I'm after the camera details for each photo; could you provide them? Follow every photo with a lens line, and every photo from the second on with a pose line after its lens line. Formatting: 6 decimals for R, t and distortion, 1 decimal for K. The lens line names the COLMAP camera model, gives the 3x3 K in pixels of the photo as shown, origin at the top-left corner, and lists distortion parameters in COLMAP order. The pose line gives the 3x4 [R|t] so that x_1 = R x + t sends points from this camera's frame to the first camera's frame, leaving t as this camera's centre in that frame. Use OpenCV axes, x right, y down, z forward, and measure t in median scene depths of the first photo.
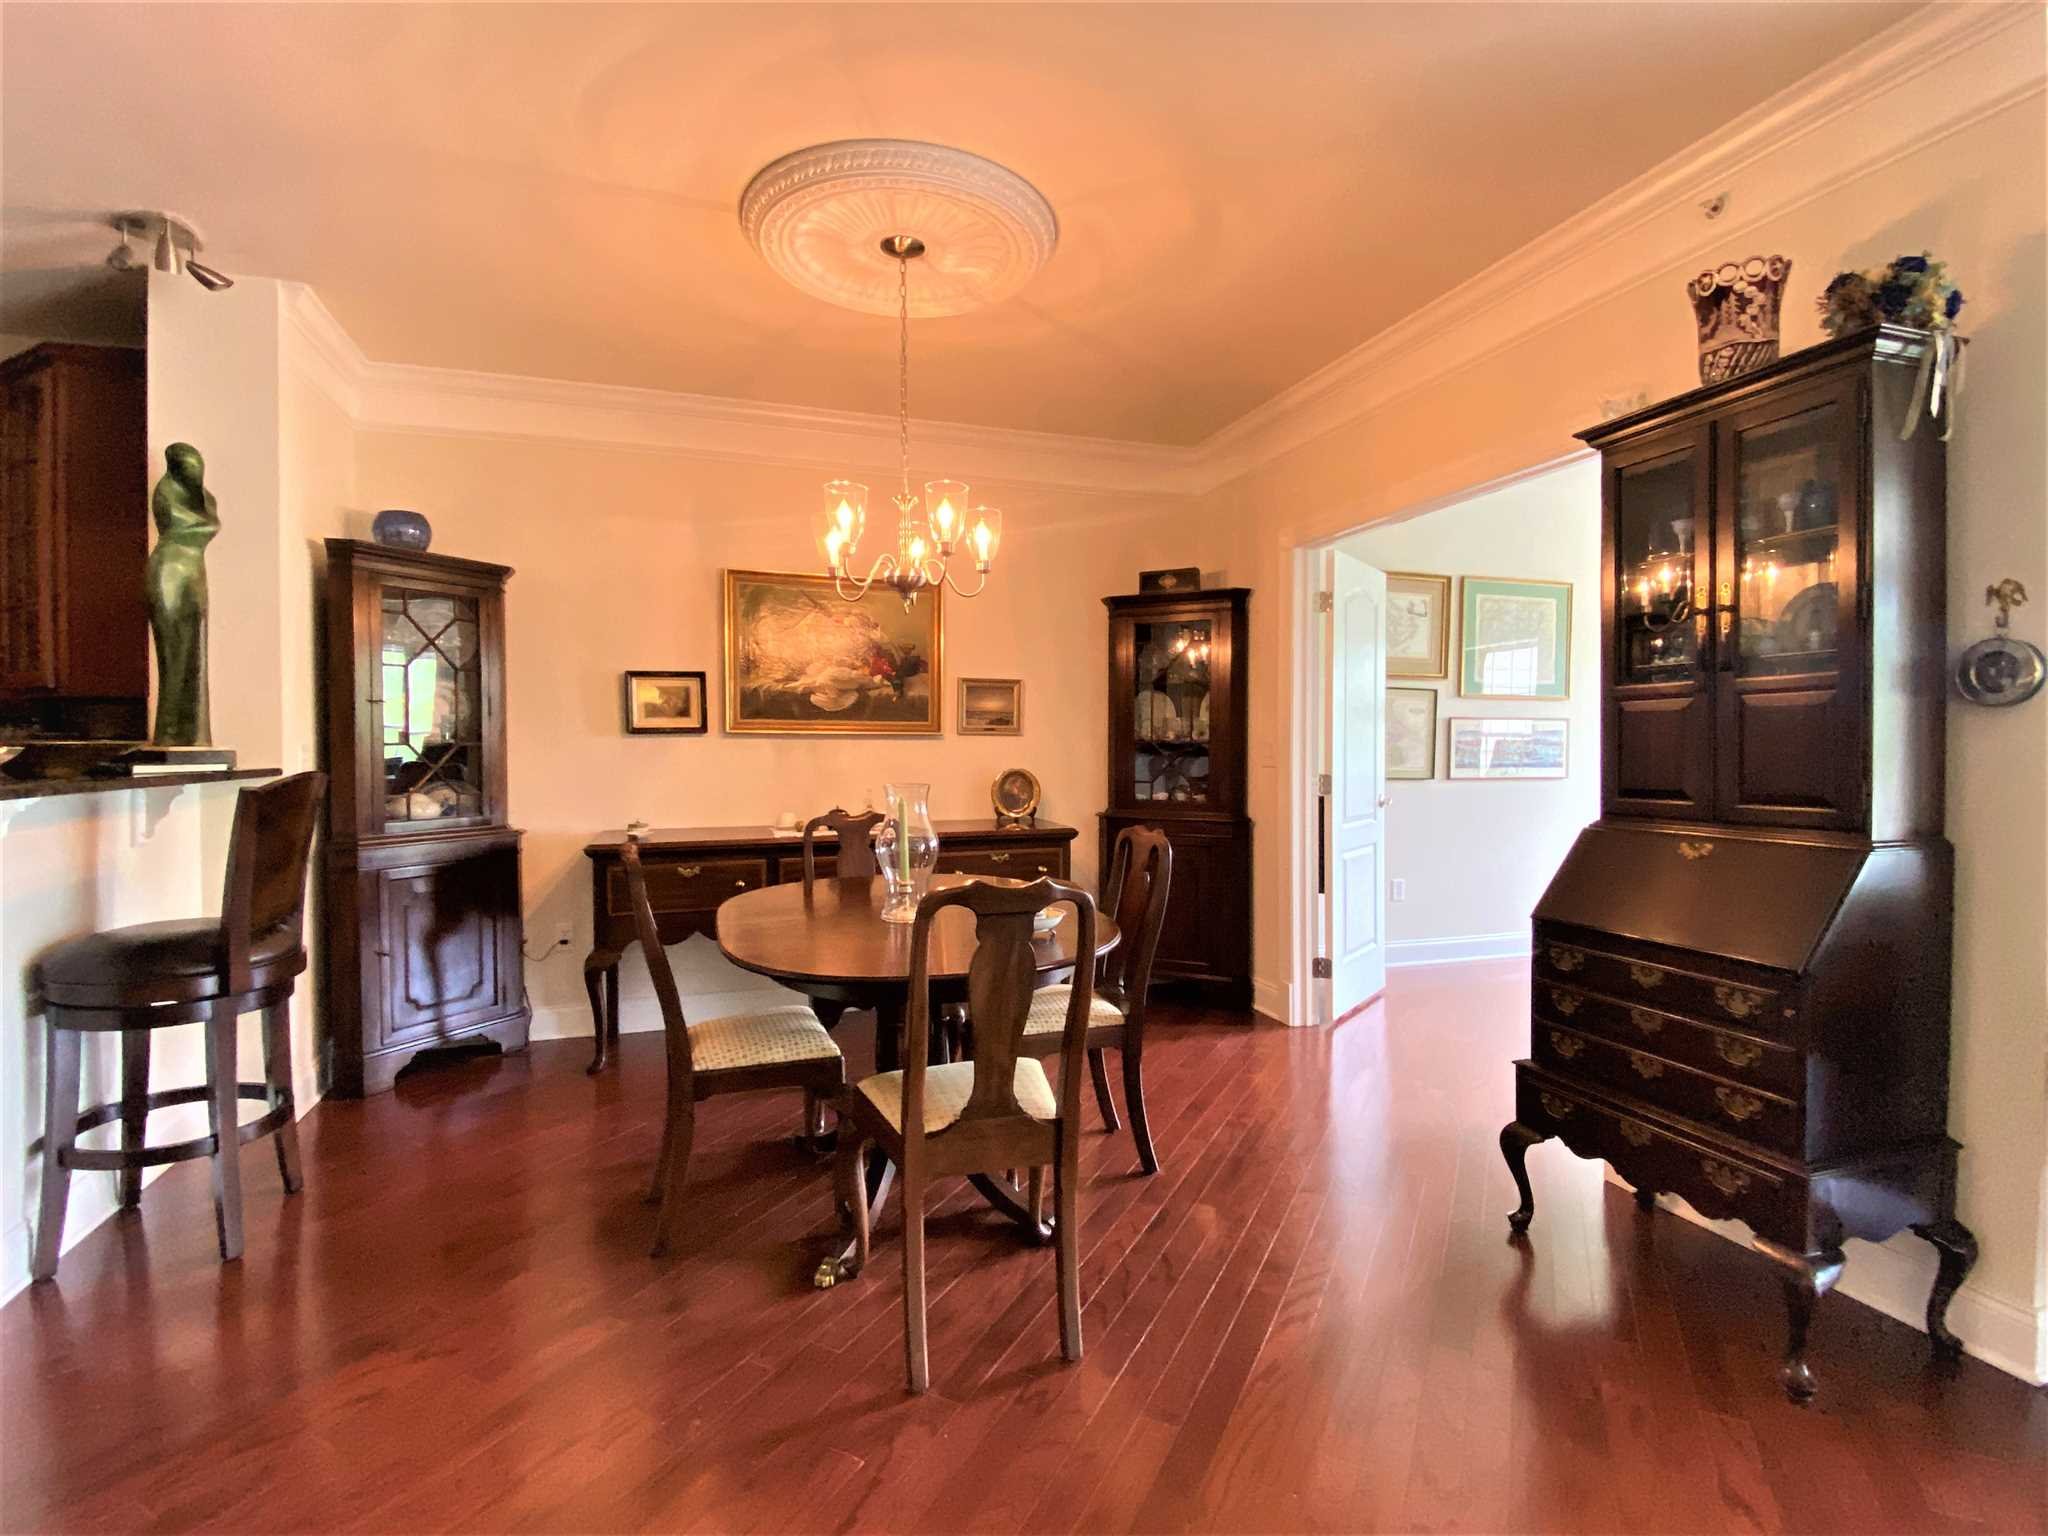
lens RADIAL K [[930.5, 0, 1024.0], [0, 930.5, 768.0], [0, 0, 1]] dist [0.000246, -0.000144]
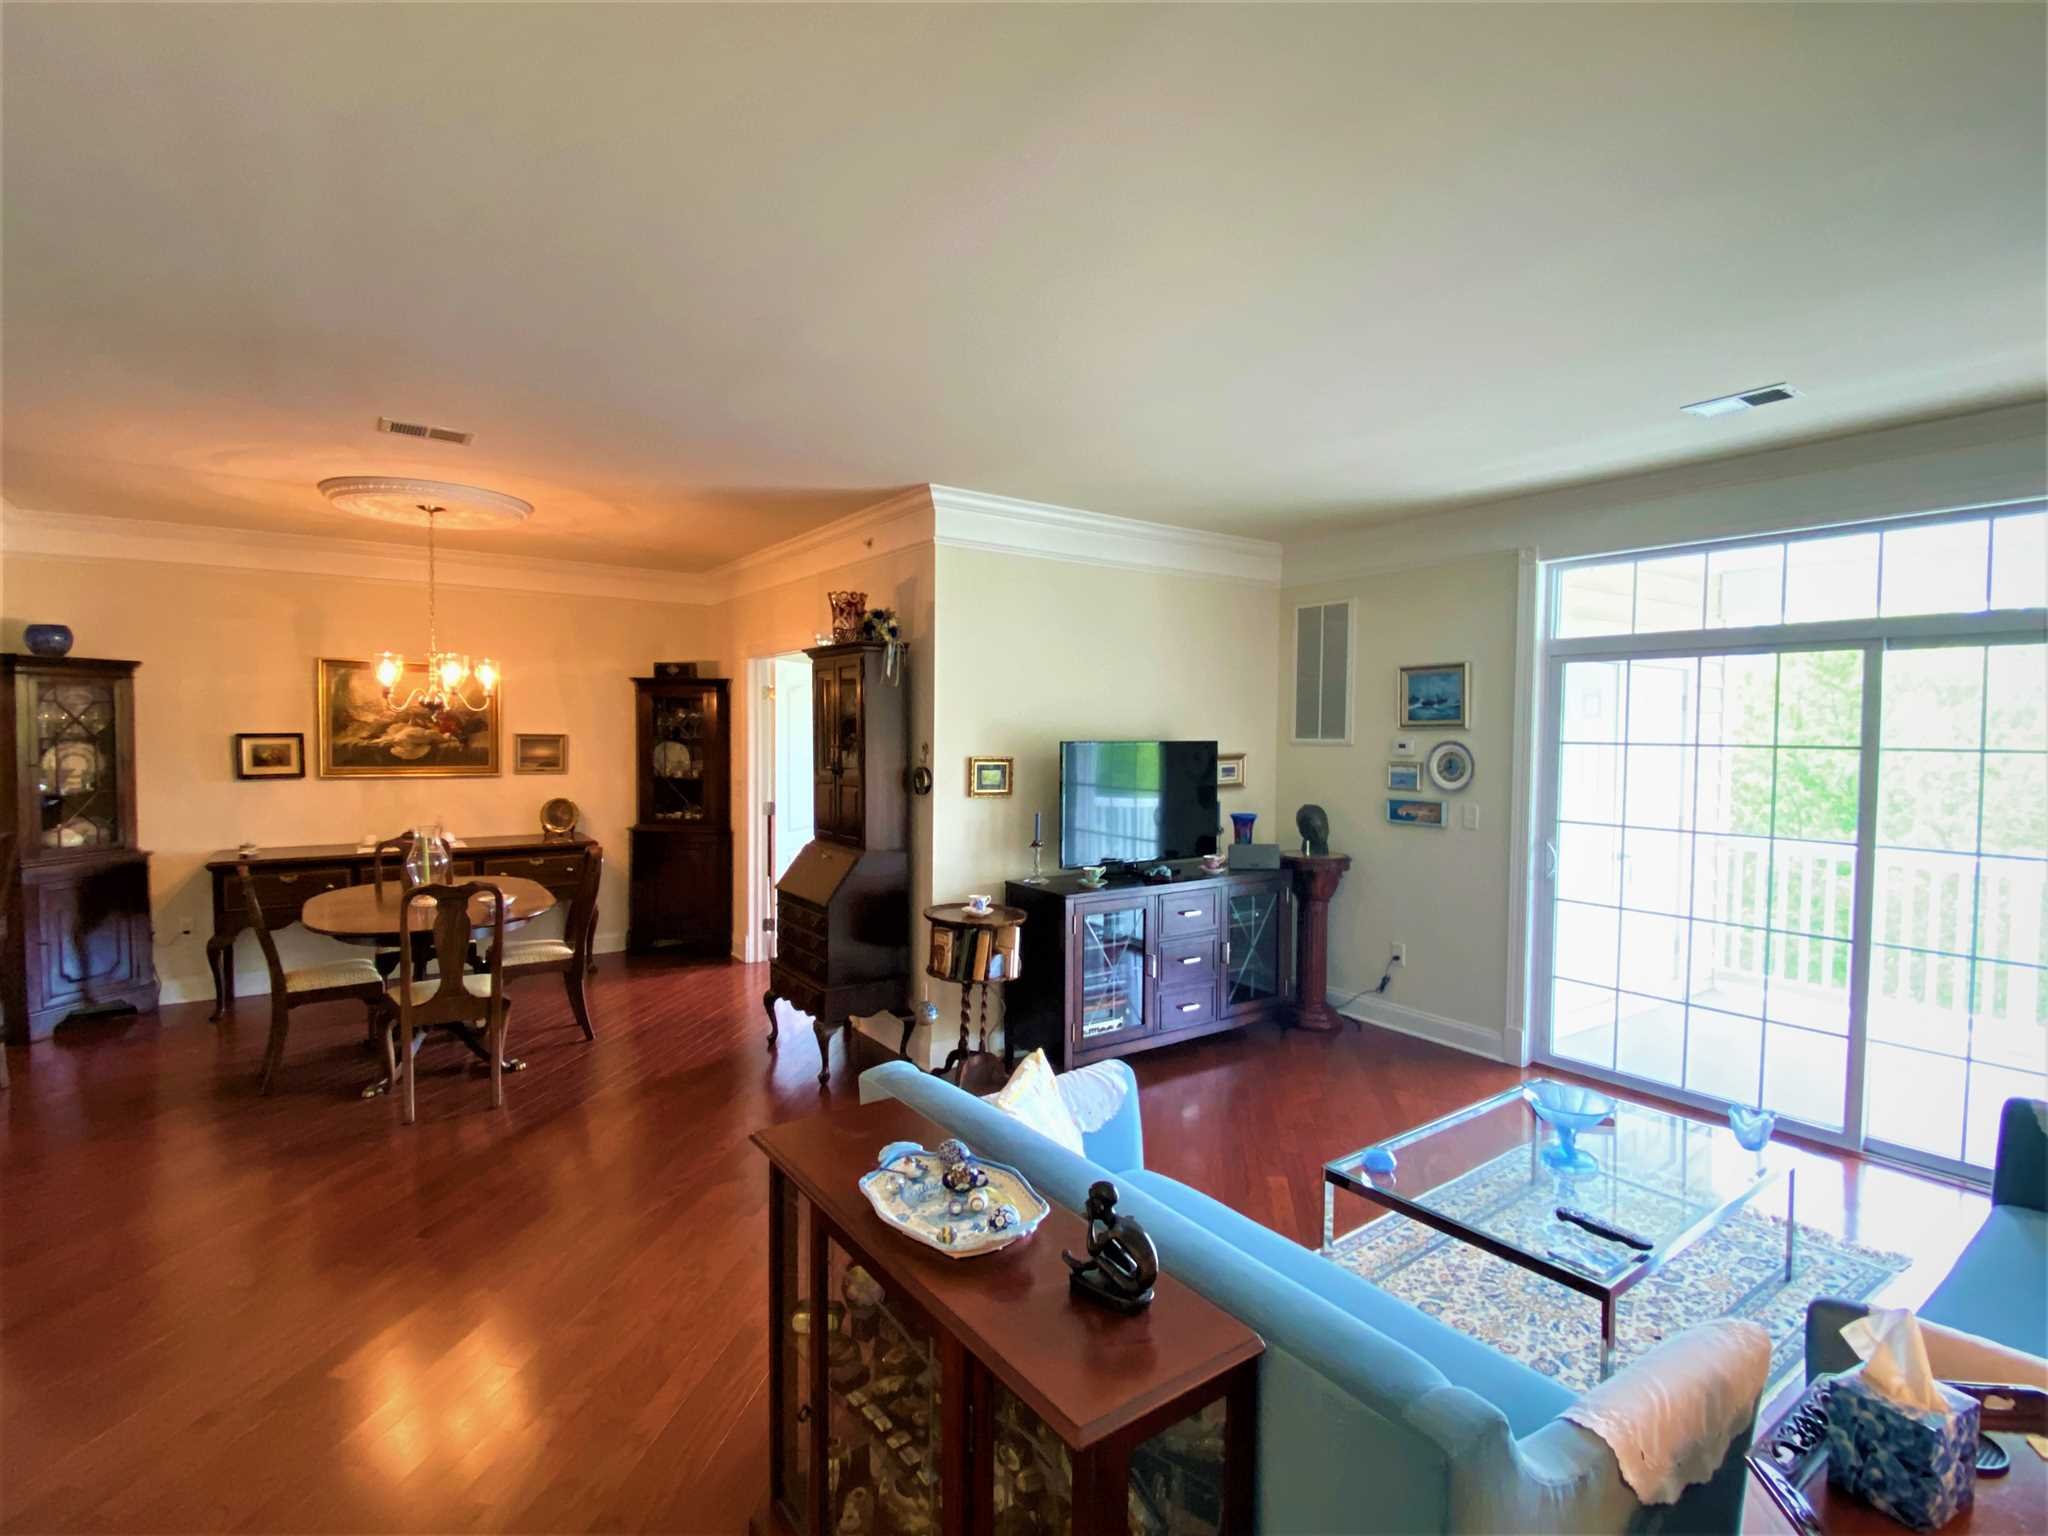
lens RADIAL K [[891.4, 0, 1026.8], [0, 891.4, 773.6], [0, 0, 1]] dist [-0.042597, 0.000794]
pose [[0.941228, 0.000360, 0.337771, 0.251447], [-0.007542, 0.999773, 0.019951, -0.082378], [-0.337687, -0.021326, 0.941017, -0.610998]]
